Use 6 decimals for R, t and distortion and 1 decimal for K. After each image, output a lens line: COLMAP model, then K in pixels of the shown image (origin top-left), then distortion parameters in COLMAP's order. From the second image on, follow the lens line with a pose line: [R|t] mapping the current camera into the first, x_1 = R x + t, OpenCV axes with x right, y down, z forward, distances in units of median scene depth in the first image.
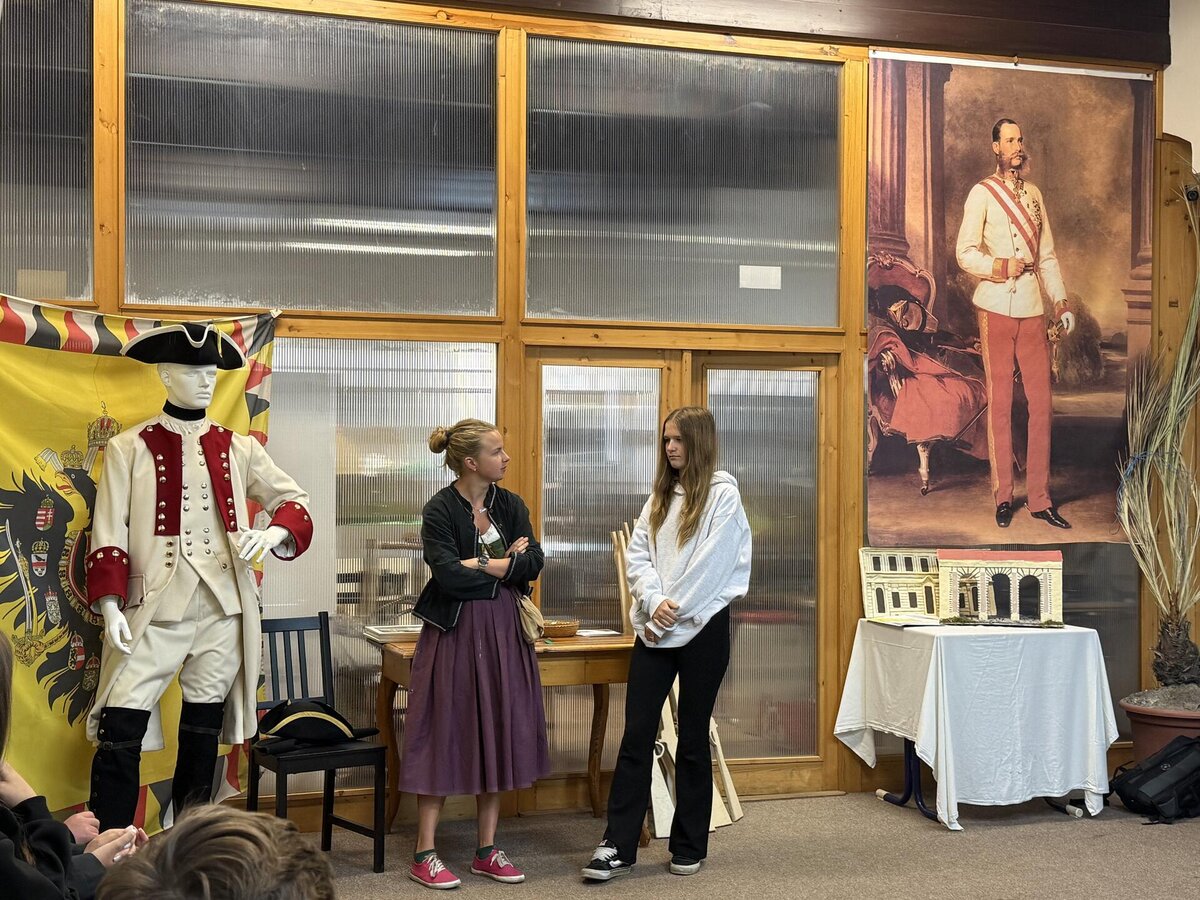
lens RADIAL K [[1623.0, 0, 600.0], [0, 1623.0, 450.0], [0, 0, 1]] dist [0.157376, -0.167405]
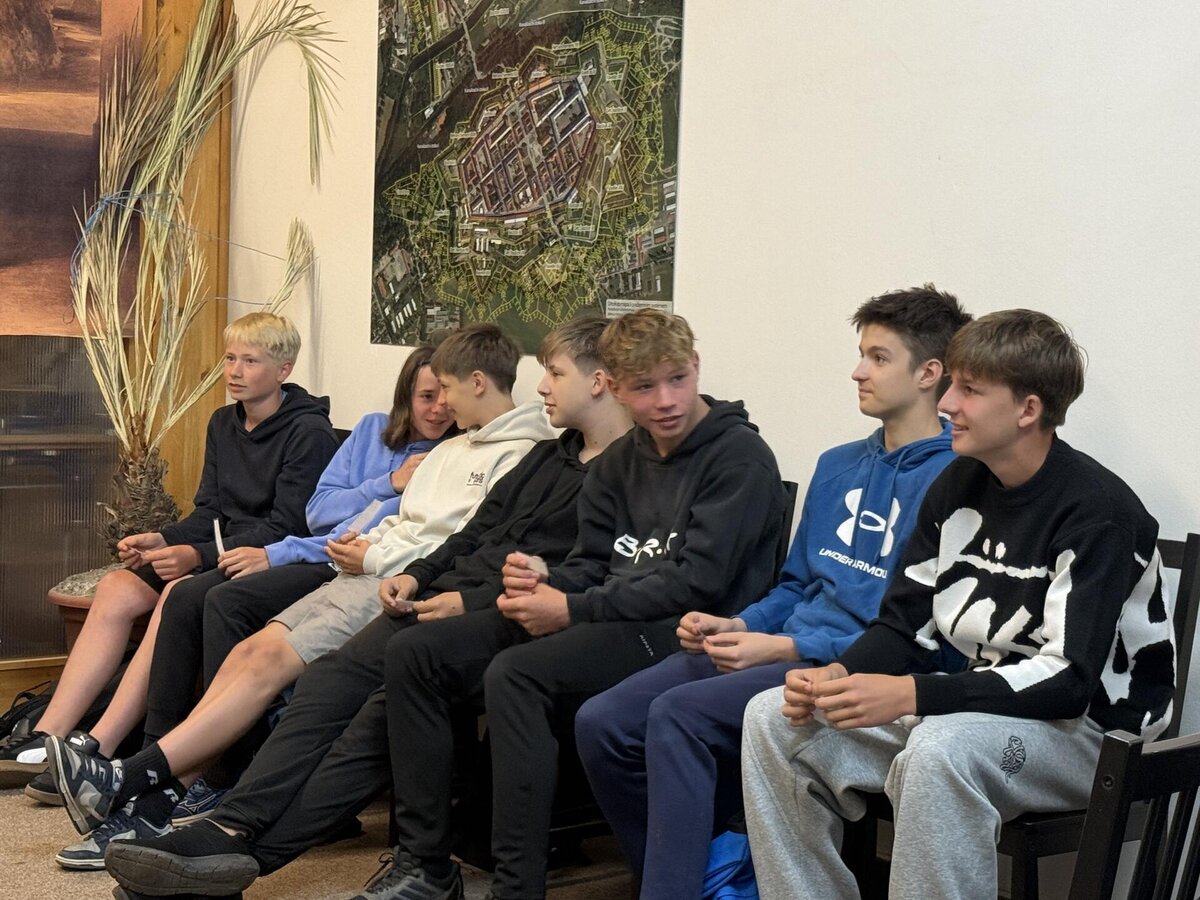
lens RADIAL K [[2363.0, 0, 600.0], [0, 2363.0, 450.0], [0, 0, 1]] dist [0.203431, -0.331418]
pose [[0.950096, 0.006421, 0.311892, 0.228868], [-0.029498, 0.997157, 0.069331, 0.031457], [-0.310560, -0.075071, 0.947585, 0.085889]]
